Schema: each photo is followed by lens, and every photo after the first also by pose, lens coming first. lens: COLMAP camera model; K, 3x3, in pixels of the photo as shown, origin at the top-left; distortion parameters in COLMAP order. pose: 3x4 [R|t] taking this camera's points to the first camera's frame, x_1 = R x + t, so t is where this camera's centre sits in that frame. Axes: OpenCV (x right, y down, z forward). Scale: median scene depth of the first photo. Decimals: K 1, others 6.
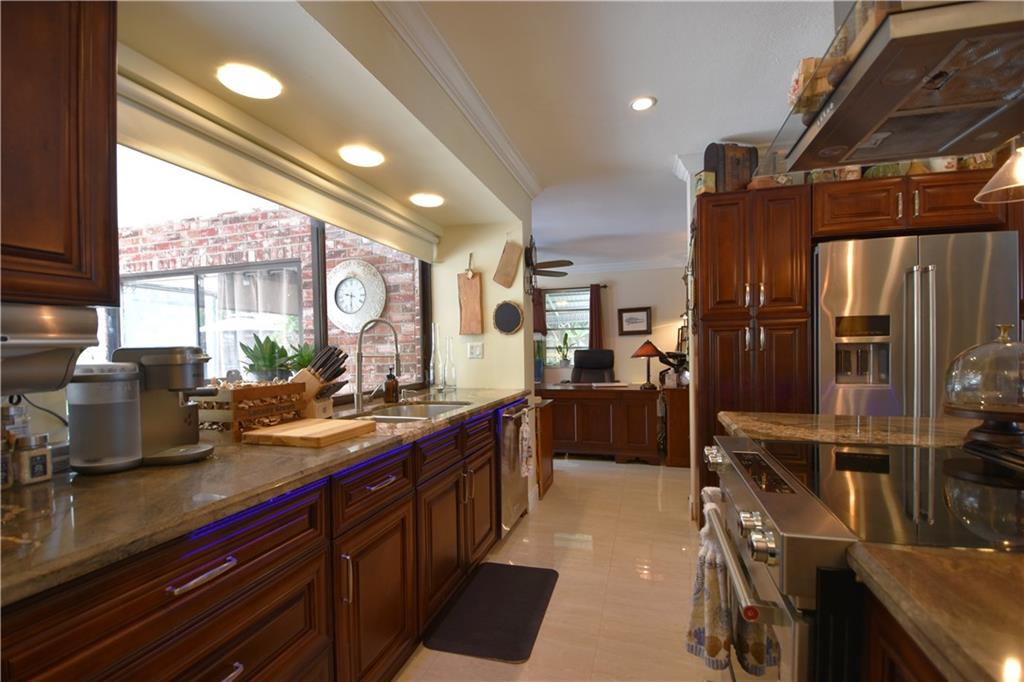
lens RADIAL K [[446.7, 0, 515.1], [0, 446.7, 358.7], [0, 0, 1]] dist [0.010712, -0.019735]
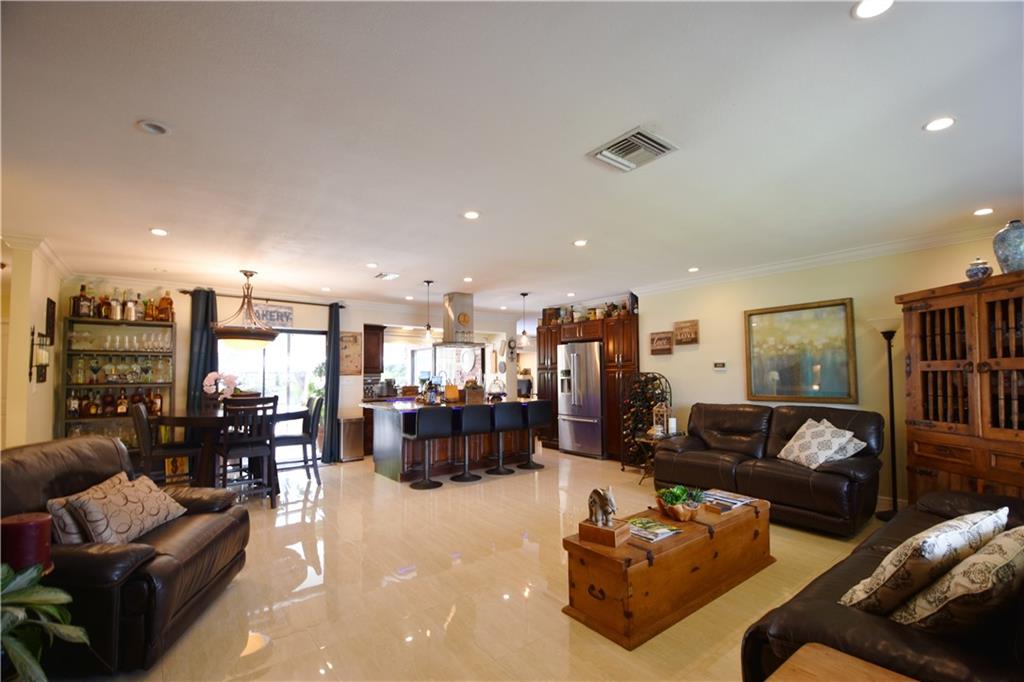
lens RADIAL K [[446.7, 0, 515.1], [0, 446.7, 358.7], [0, 0, 1]] dist [0.010712, -0.019735]
pose [[0.804100, -0.003490, -0.594484, 1.432572], [-0.026467, 0.998781, -0.041662, -0.028841], [0.593905, 0.049234, 0.803028, -0.990000]]
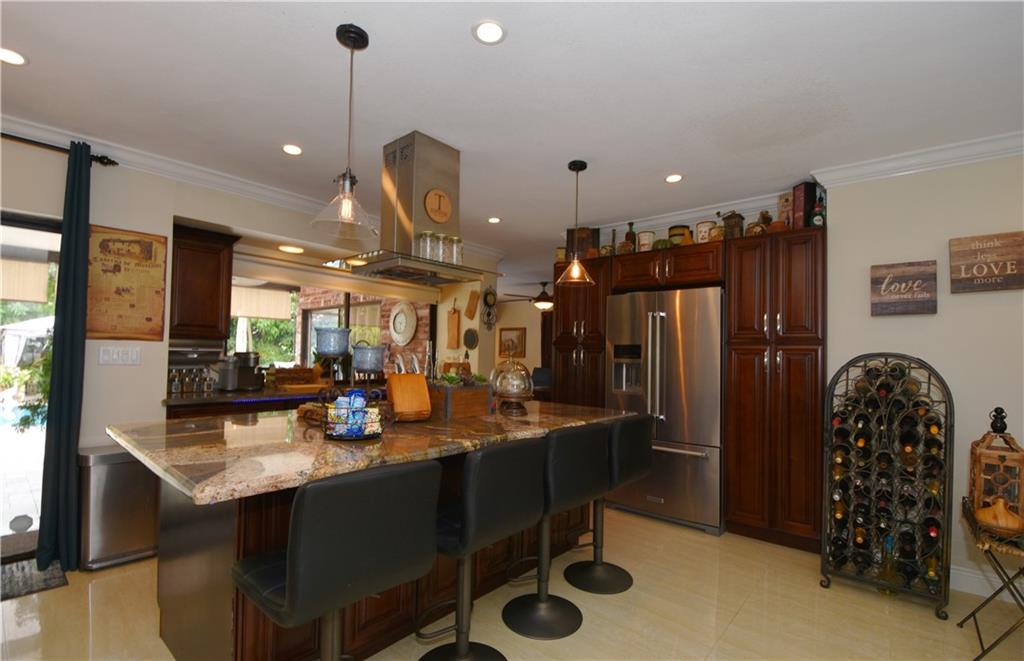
lens RADIAL K [[461.3, 0, 515.9], [0, 461.3, 347.5], [0, 0, 1]] dist [-0.004343, -0.001079]
pose [[0.903861, 0.034888, -0.426401, 0.692468], [-0.053303, 0.998087, -0.031326, -0.018153], [0.424492, 0.051043, 0.903992, -0.327824]]
